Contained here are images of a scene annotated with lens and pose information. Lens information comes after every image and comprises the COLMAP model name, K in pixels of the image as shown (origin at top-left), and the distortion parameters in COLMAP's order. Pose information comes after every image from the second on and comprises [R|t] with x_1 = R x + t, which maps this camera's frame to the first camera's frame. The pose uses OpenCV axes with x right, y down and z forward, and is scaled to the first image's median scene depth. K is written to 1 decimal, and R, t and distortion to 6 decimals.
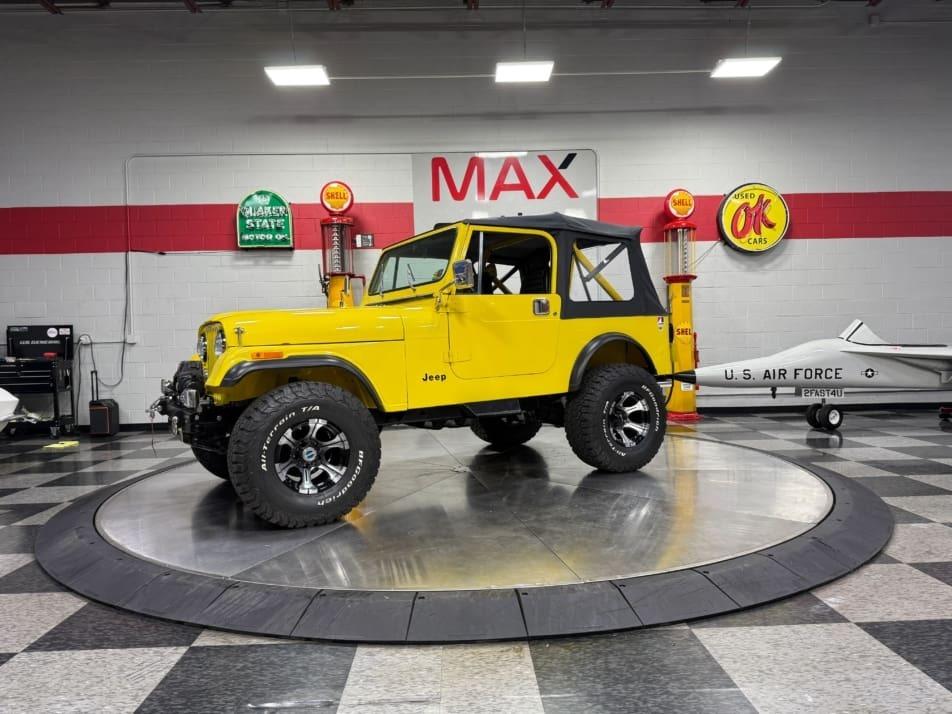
lens RADIAL K [[663.7, 0, 477.2], [0, 663.7, 359.7], [0, 0, 1]] dist [0.060532, -0.078624]
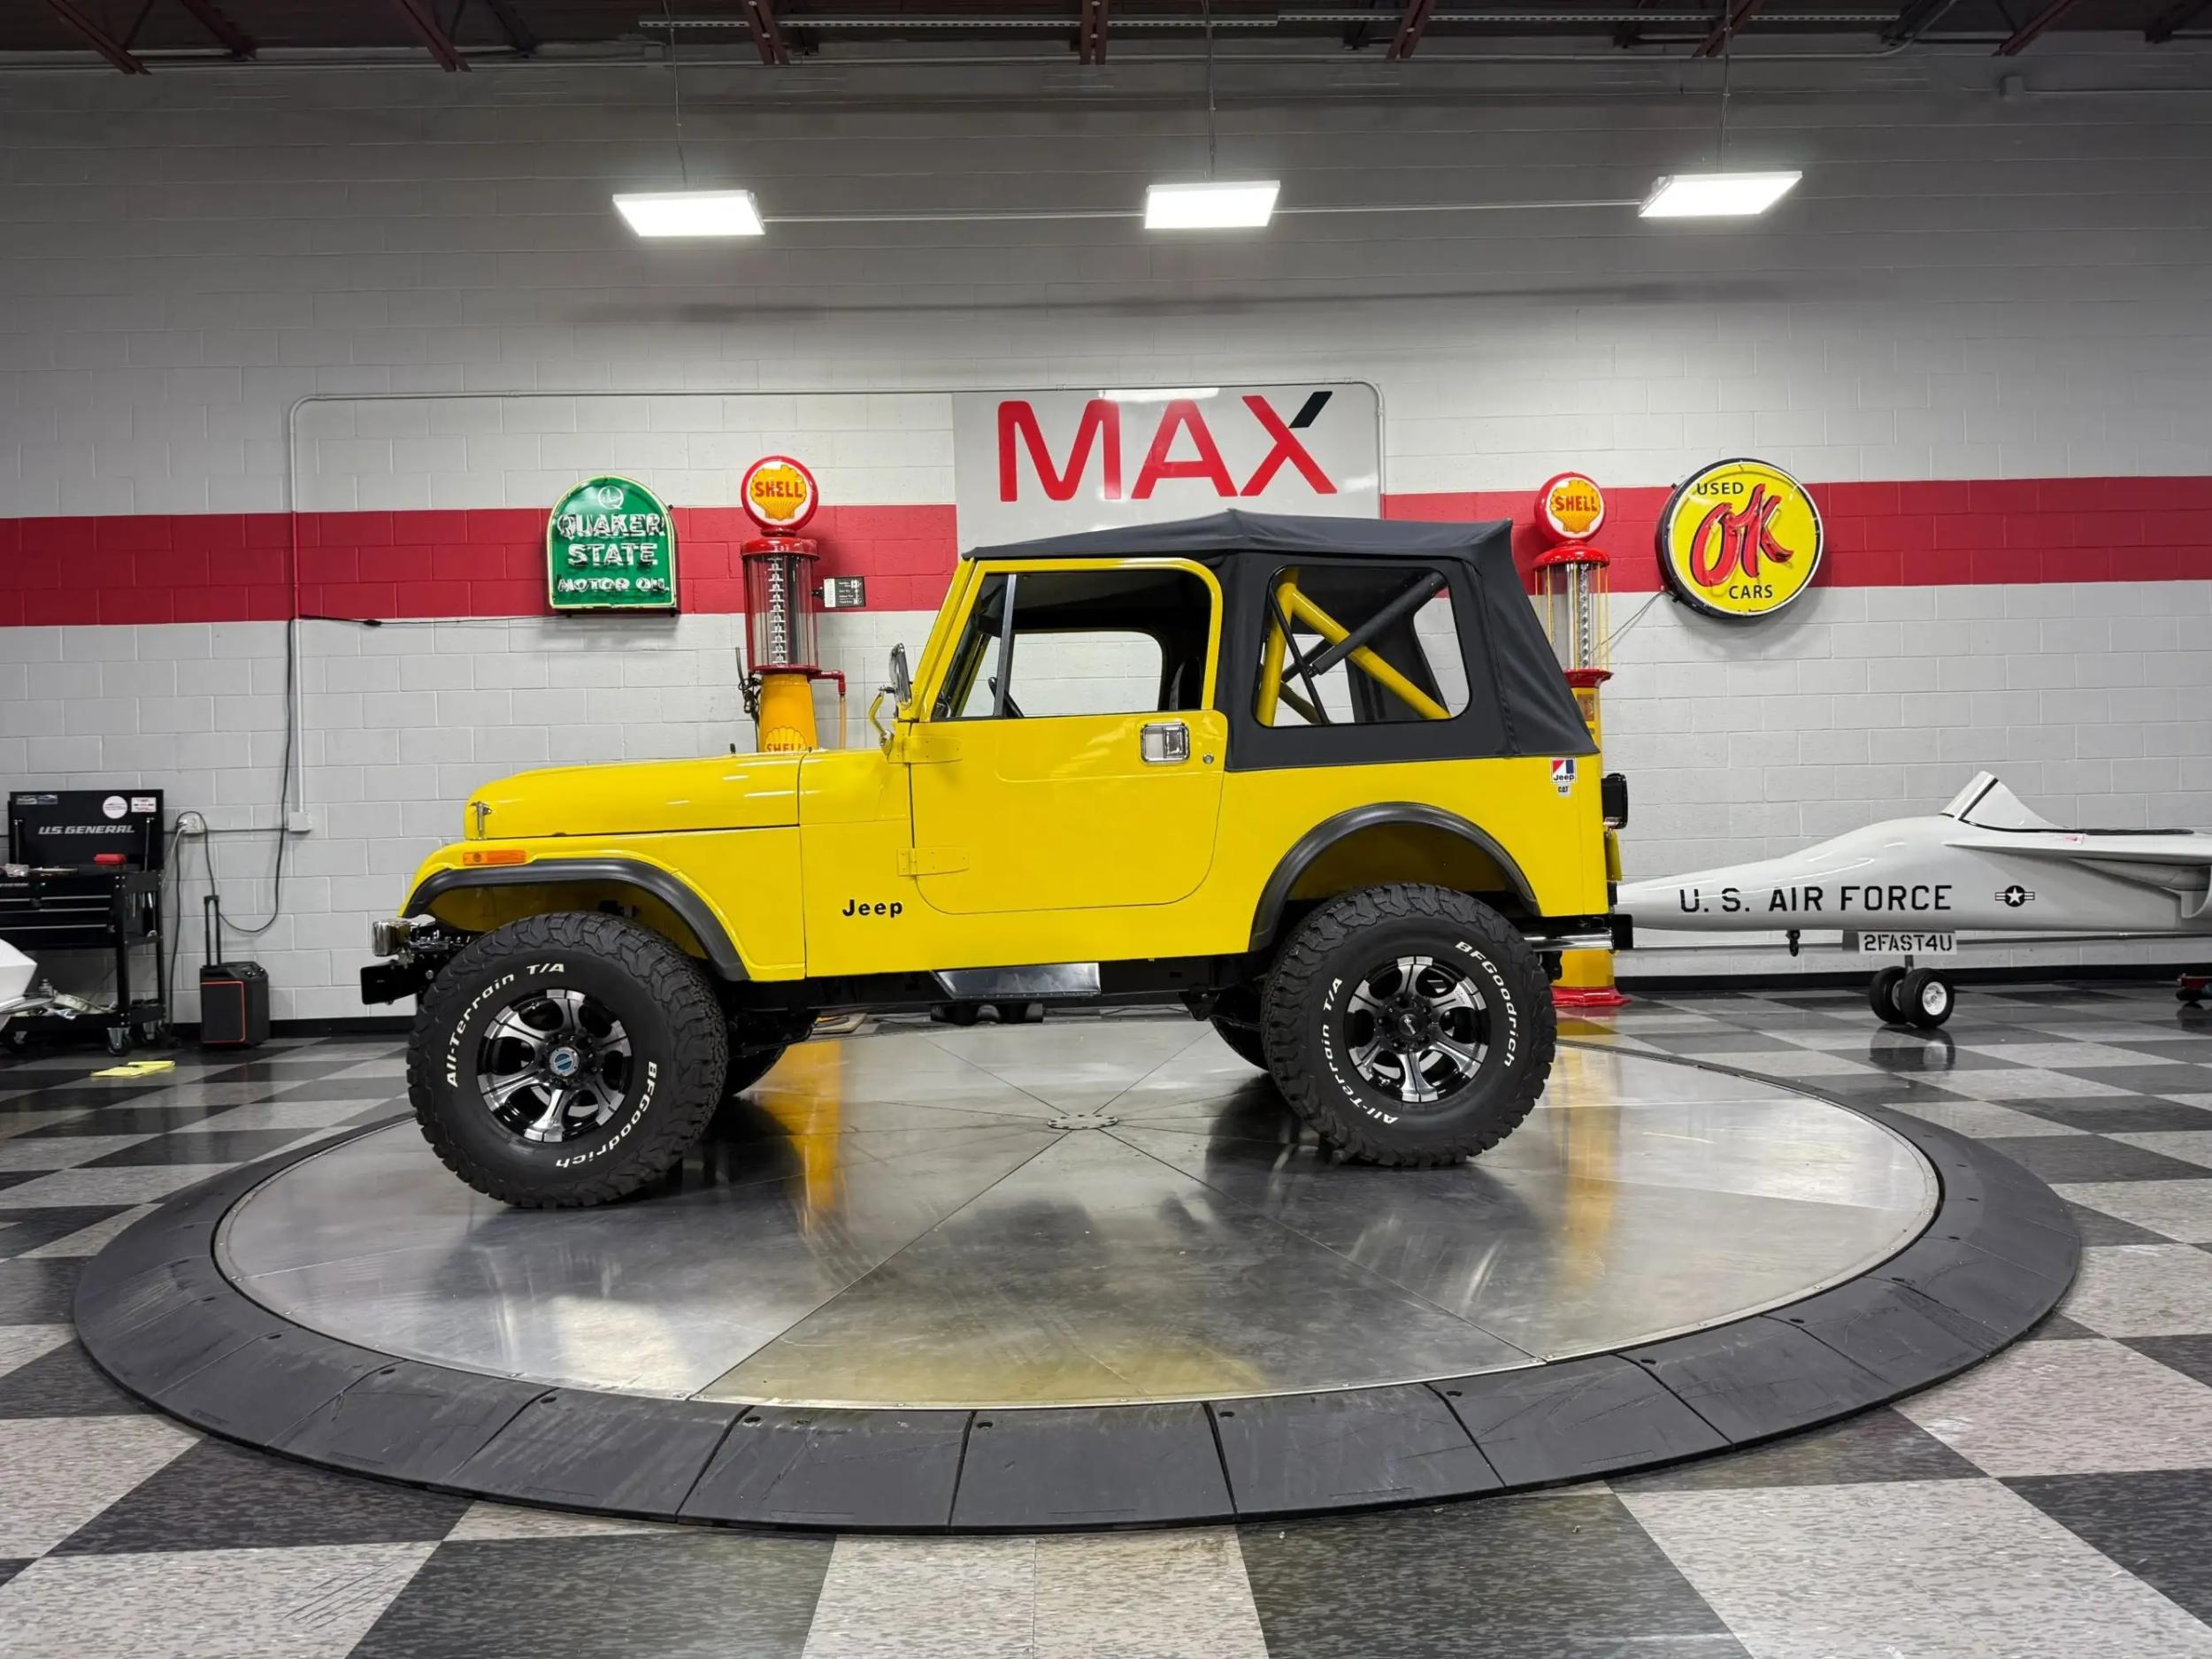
lens RADIAL K [[1542.2, 0, 1106.9], [0, 1542.2, 833.1], [0, 0, 1]] dist [0.058621, -0.073152]
pose [[0.999984, -0.002634, 0.004950, -0.003459], [0.002746, 0.999737, -0.022773, 0.000654], [-0.004888, 0.022786, 0.999728, -0.000400]]
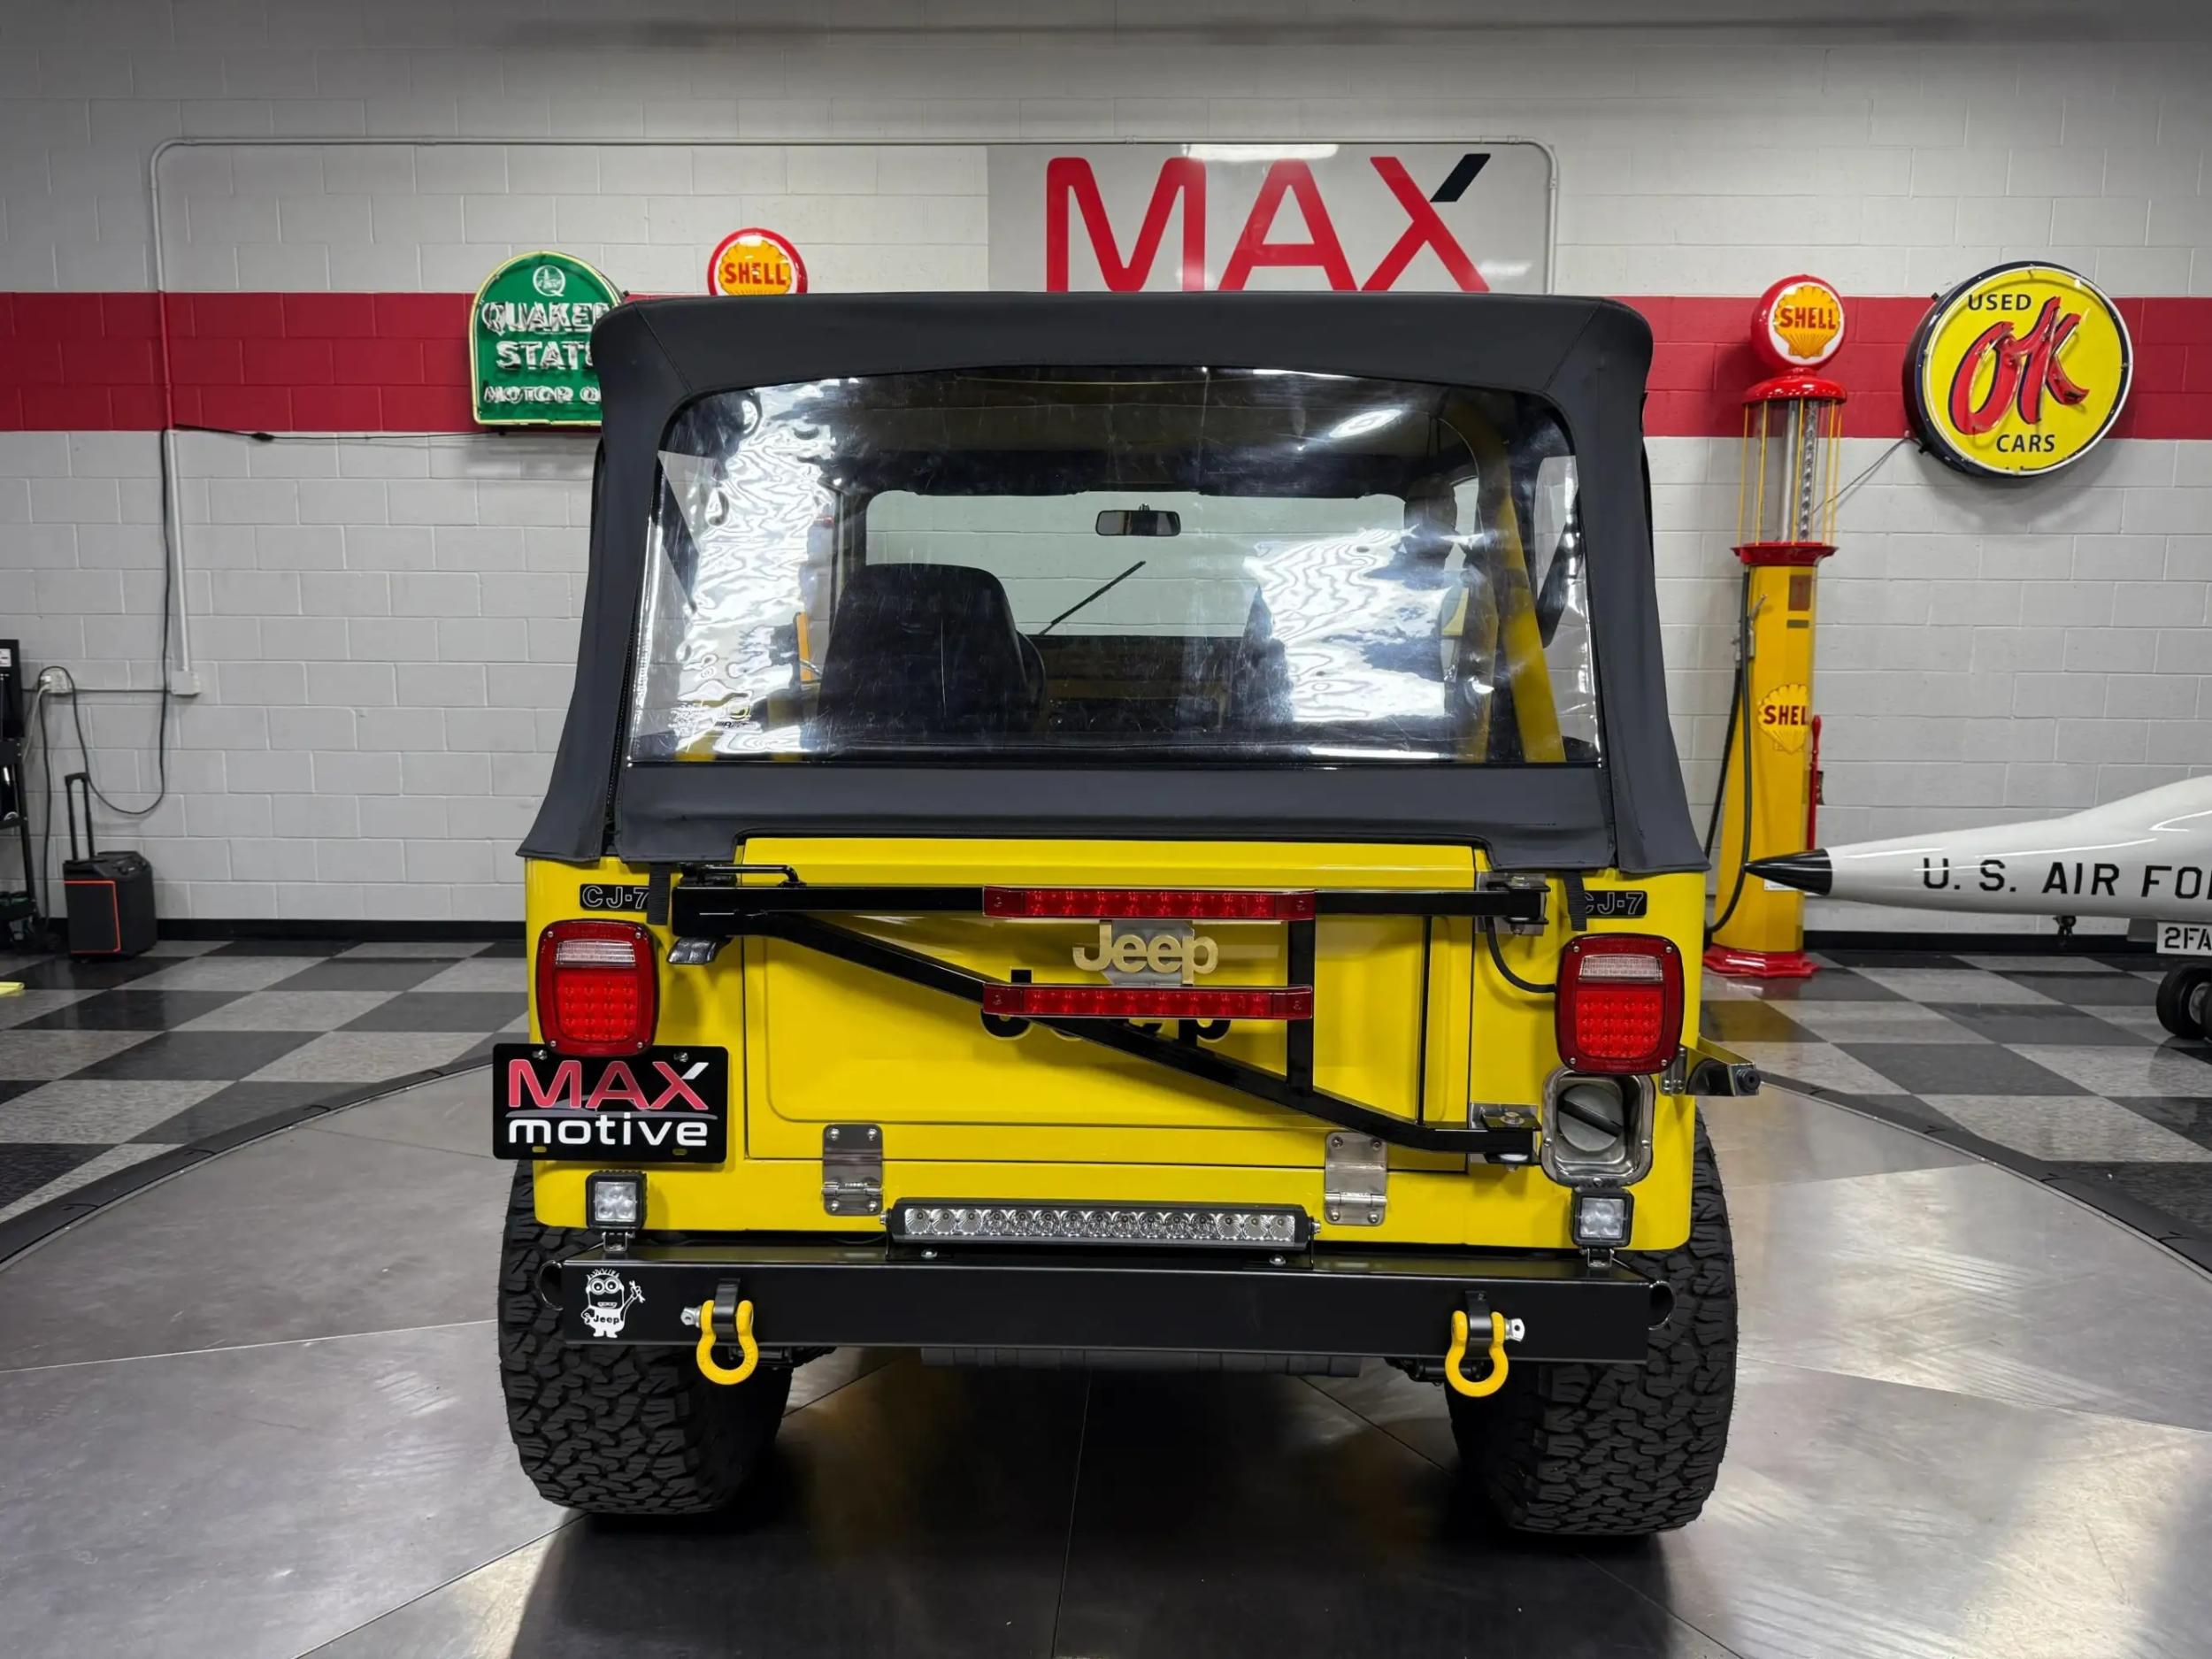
lens RADIAL K [[1560.8, 0, 1102.9], [0, 1560.8, 822.7], [0, 0, 1]] dist [-0.009732, 0.006924]
pose [[0.998375, 0.036545, -0.043731, 0.004864], [-0.031638, 0.993640, 0.108070, -0.063058], [0.047402, -0.106511, 0.993181, 0.207870]]
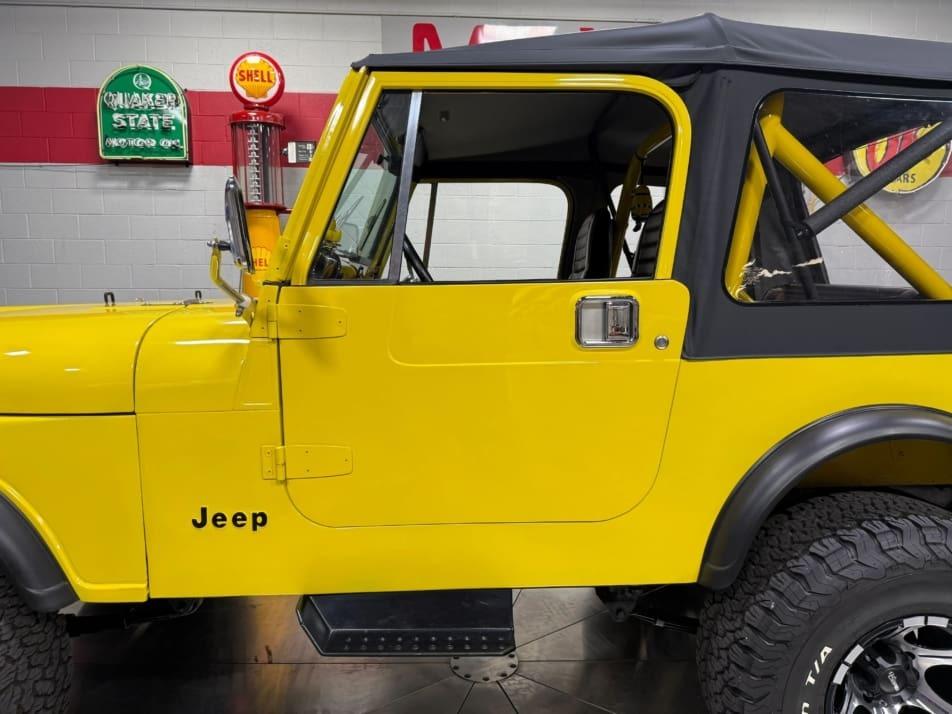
lens RADIAL K [[679.3, 0, 482.4], [0, 679.3, 358.9], [0, 0, 1]] dist [-0.004766, -0.001053]
pose [[0.998964, 0.024705, 0.038223, -0.020909], [-0.027909, 0.995931, 0.085686, -0.046428], [-0.035951, -0.086664, 0.995589, 0.346725]]
